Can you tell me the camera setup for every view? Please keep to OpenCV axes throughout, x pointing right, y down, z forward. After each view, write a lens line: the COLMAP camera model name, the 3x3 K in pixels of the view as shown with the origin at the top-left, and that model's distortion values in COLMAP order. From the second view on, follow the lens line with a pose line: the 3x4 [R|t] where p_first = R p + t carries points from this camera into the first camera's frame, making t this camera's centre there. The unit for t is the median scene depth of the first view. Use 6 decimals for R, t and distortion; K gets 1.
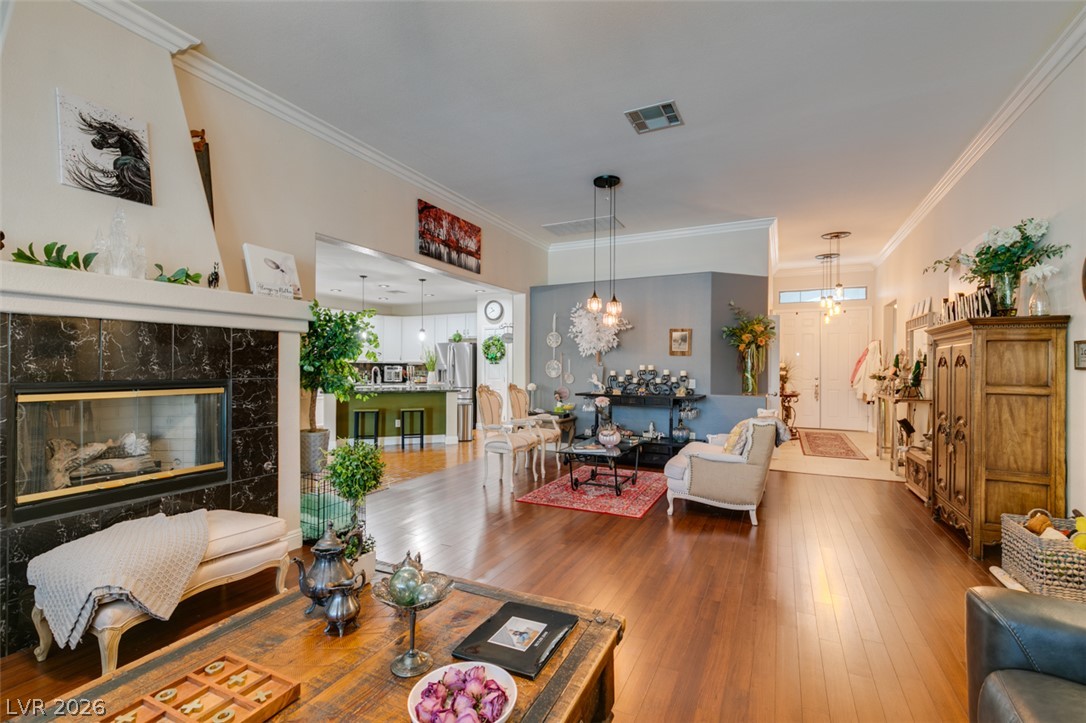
lens RADIAL K [[485.9, 0, 542.2], [0, 485.9, 364.8], [0, 0, 1]] dist [0.003617, -0.000363]
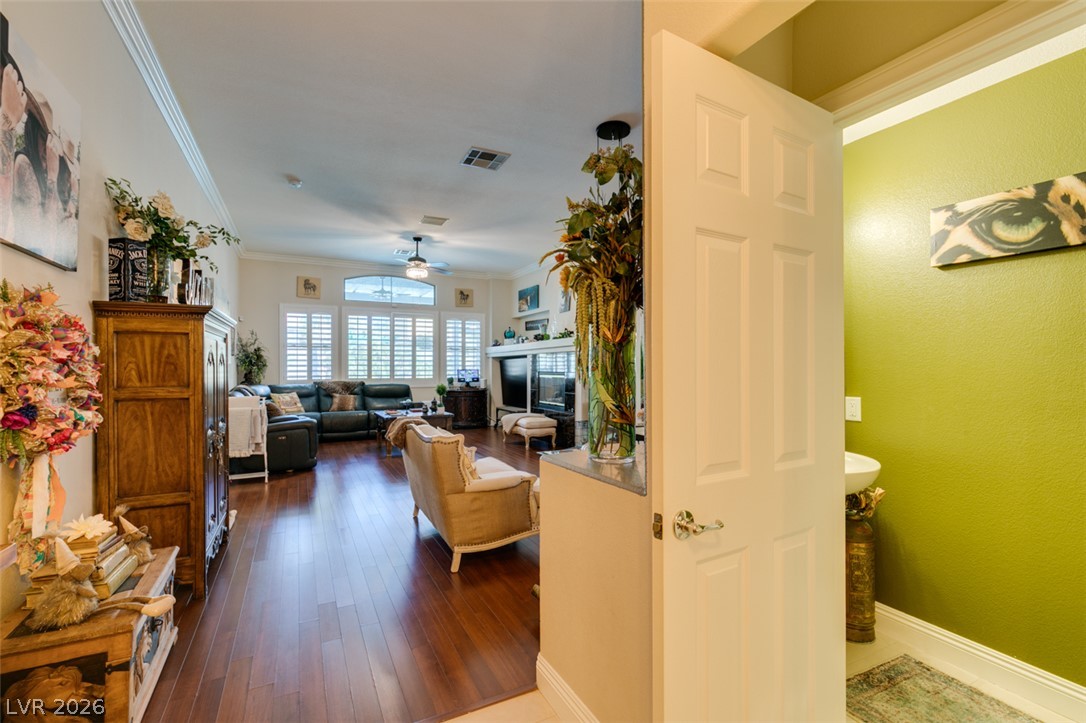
lens RADIAL K [[496.0, 0, 526.3], [0, 496.0, 370.7], [0, 0, 1]] dist [-0.000075, -0.000503]
pose [[-0.633648, 0.001288, -0.773621, 0.829760], [0.001559, 0.999999, 0.000387, 0.010792], [0.773620, -0.000961, -0.633649, 1.380365]]
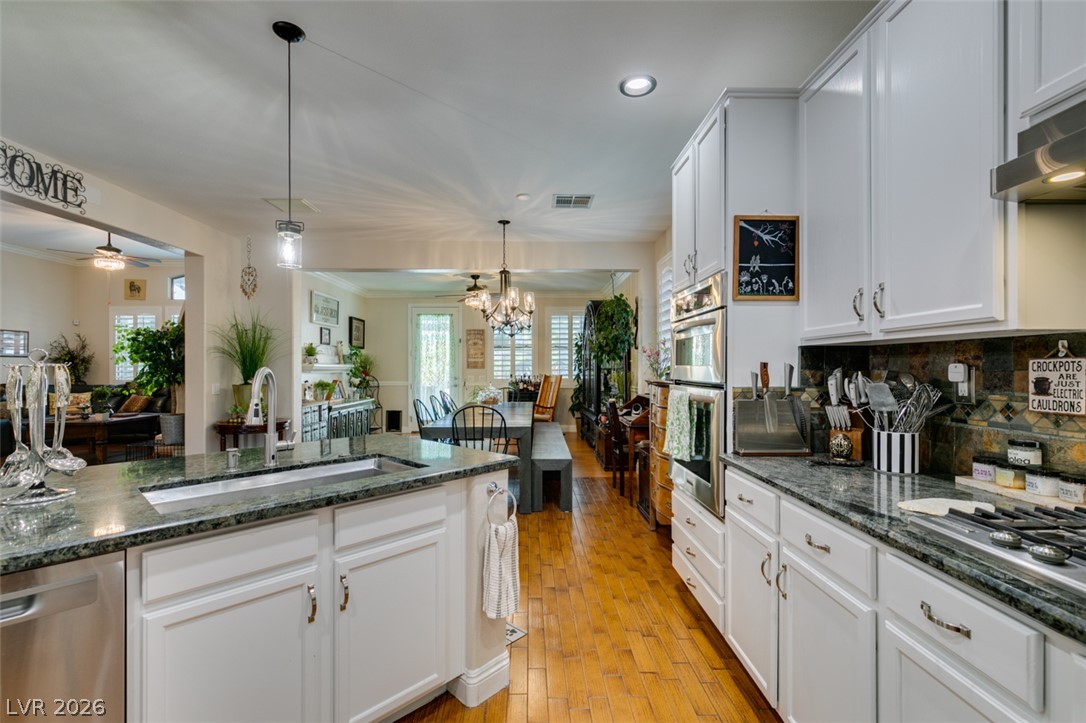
lens RADIAL K [[483.4, 0, 543.2], [0, 483.4, 365.0], [0, 0, 1]] dist [0.002648, -0.000613]
pose [[-0.886722, -0.000164, -0.462302, -0.531497], [0.003734, 0.999965, -0.007518, 0.006760], [0.462287, -0.008393, -0.886690, 1.874425]]
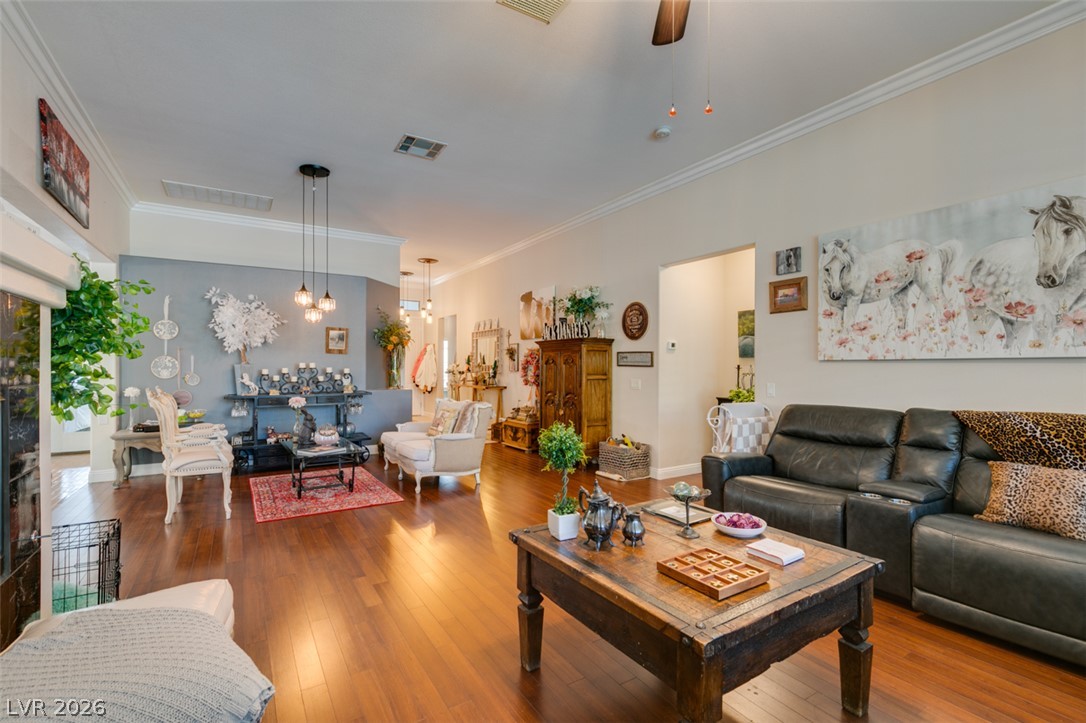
lens RADIAL K [[483.4, 0, 543.2], [0, 483.4, 365.0], [0, 0, 1]] dist [0.002648, -0.000613]
pose [[0.525729, -0.001431, 0.850651, -0.431011], [-0.003008, 0.999989, 0.003541, -0.000169], [-0.850647, -0.004420, 0.525719, 0.112088]]
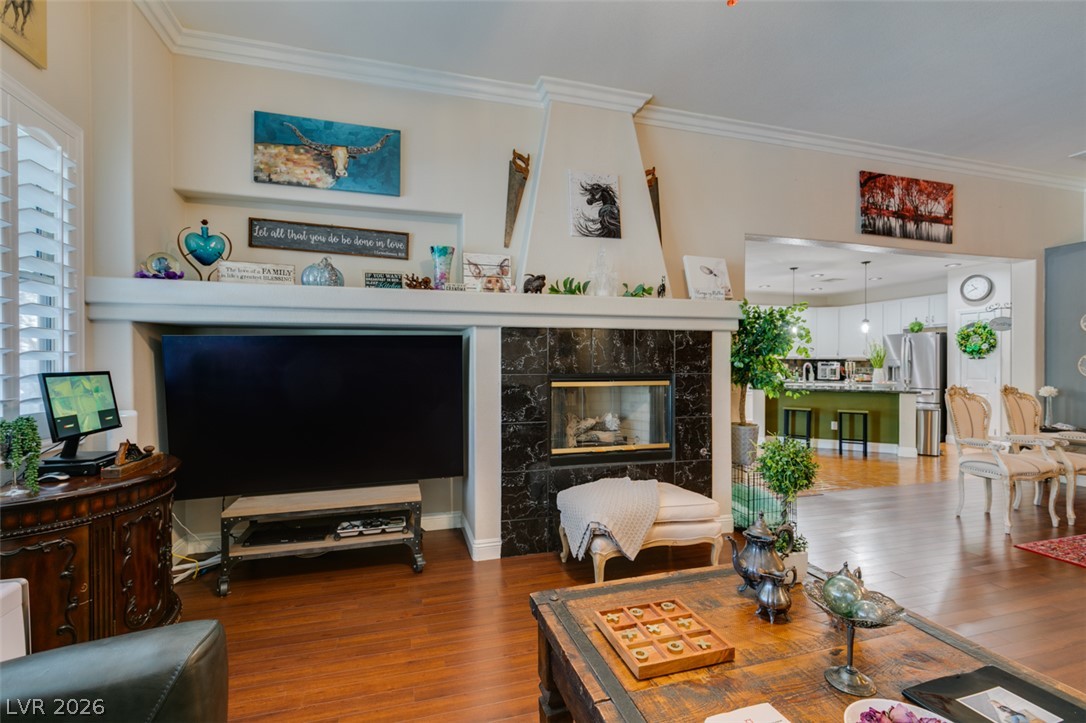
lens RADIAL K [[483.4, 0, 543.2], [0, 483.4, 365.0], [0, 0, 1]] dist [0.002648, -0.000613]
pose [[0.674563, 0.001579, -0.738216, 0.003944], [0.004311, 0.999972, 0.006078, -0.000029], [0.738205, -0.007283, 0.674537, -0.010730]]
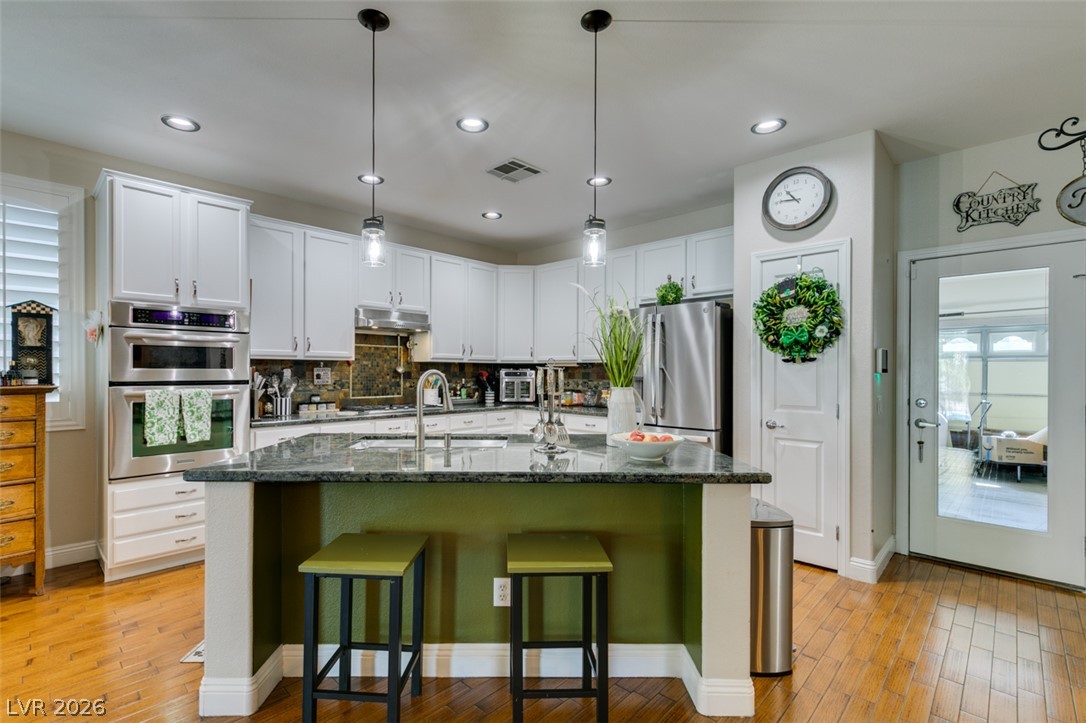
lens RADIAL K [[496.0, 0, 526.3], [0, 496.0, 370.7], [0, 0, 1]] dist [-0.000075, -0.000503]
pose [[0.949309, 0.000775, -0.314344, -0.298828], [0.000033, 0.999997, 0.002563, 0.005289], [0.314345, -0.002444, 0.949306, 1.115066]]
